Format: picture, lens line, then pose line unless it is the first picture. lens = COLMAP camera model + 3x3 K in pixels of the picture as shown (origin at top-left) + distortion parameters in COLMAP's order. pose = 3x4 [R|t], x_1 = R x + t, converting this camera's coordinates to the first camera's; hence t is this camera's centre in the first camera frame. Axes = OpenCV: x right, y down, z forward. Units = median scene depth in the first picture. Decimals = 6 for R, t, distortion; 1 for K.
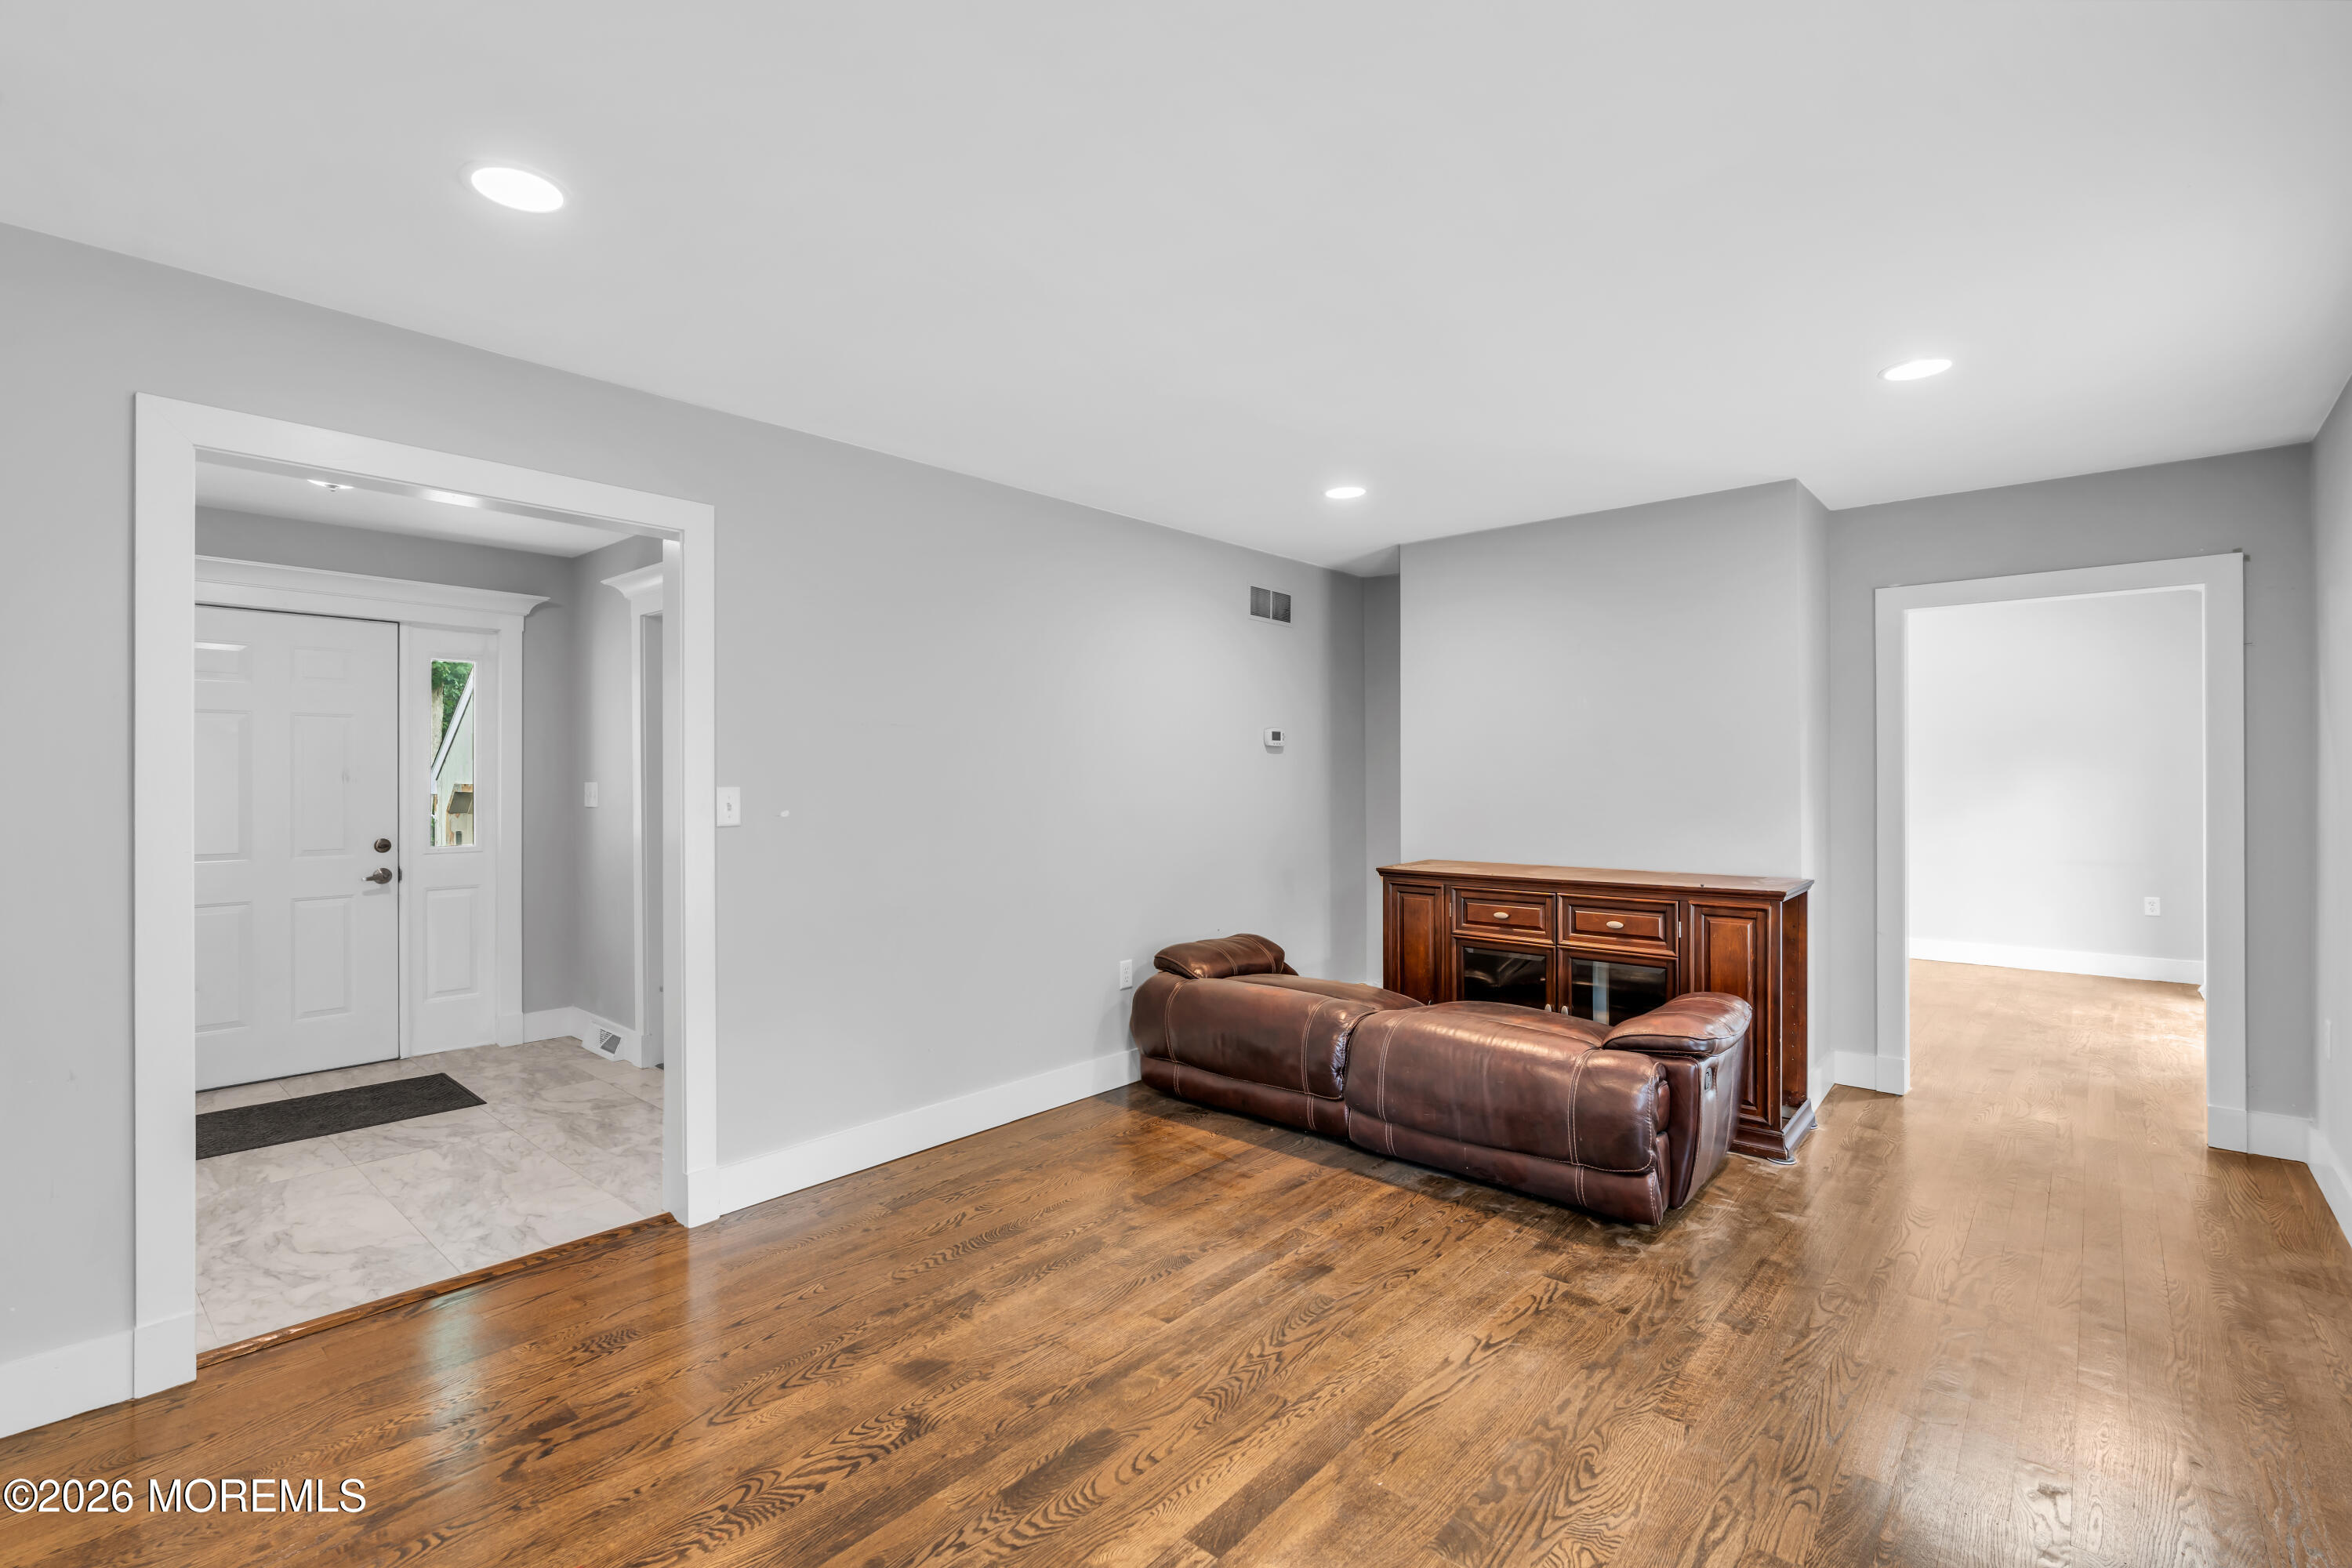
lens RADIAL K [[1057.2, 0, 1168.5], [0, 1057.2, 792.9], [0, 0, 1]] dist [-0.012040, 0.005774]
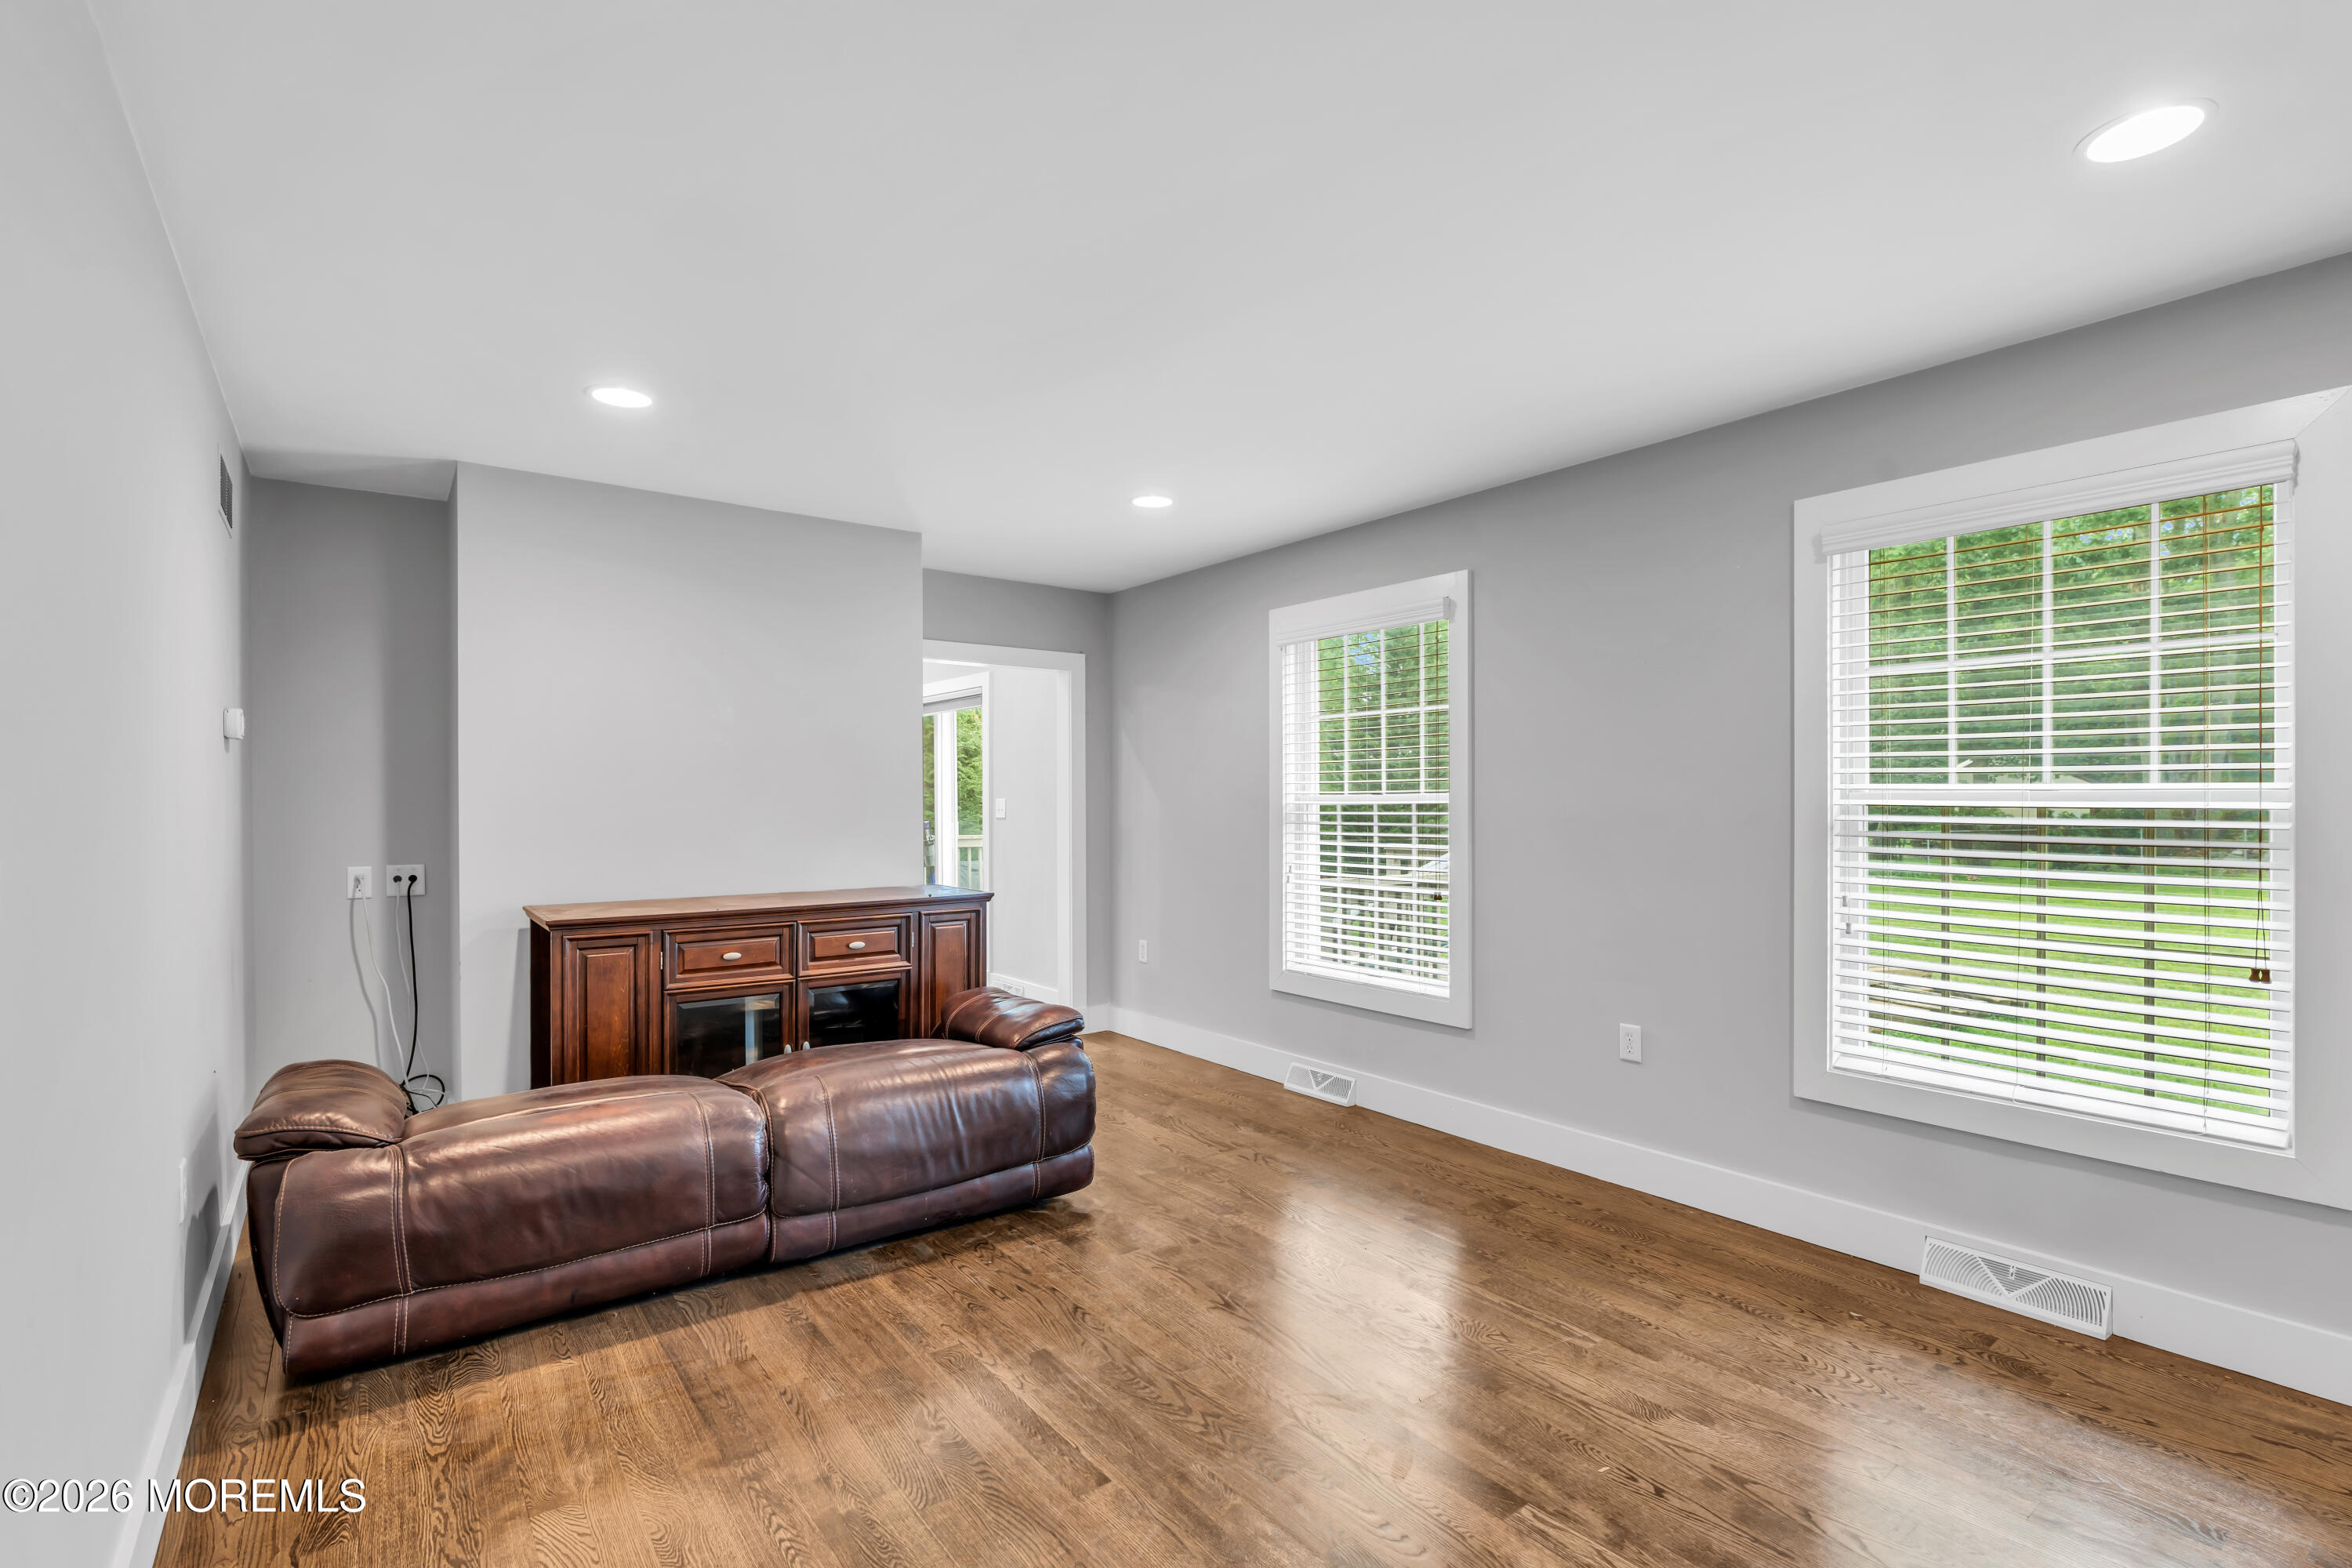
lens RADIAL K [[1075.4, 0, 1172.2], [0, 1075.4, 826.9], [0, 0, 1]] dist [-0.002576, -0.000015]
pose [[0.197743, -0.019072, 0.980068, -0.556666], [0.016232, 0.999737, 0.016179, 0.004564], [-0.980120, 0.012710, 0.198000, 0.578666]]
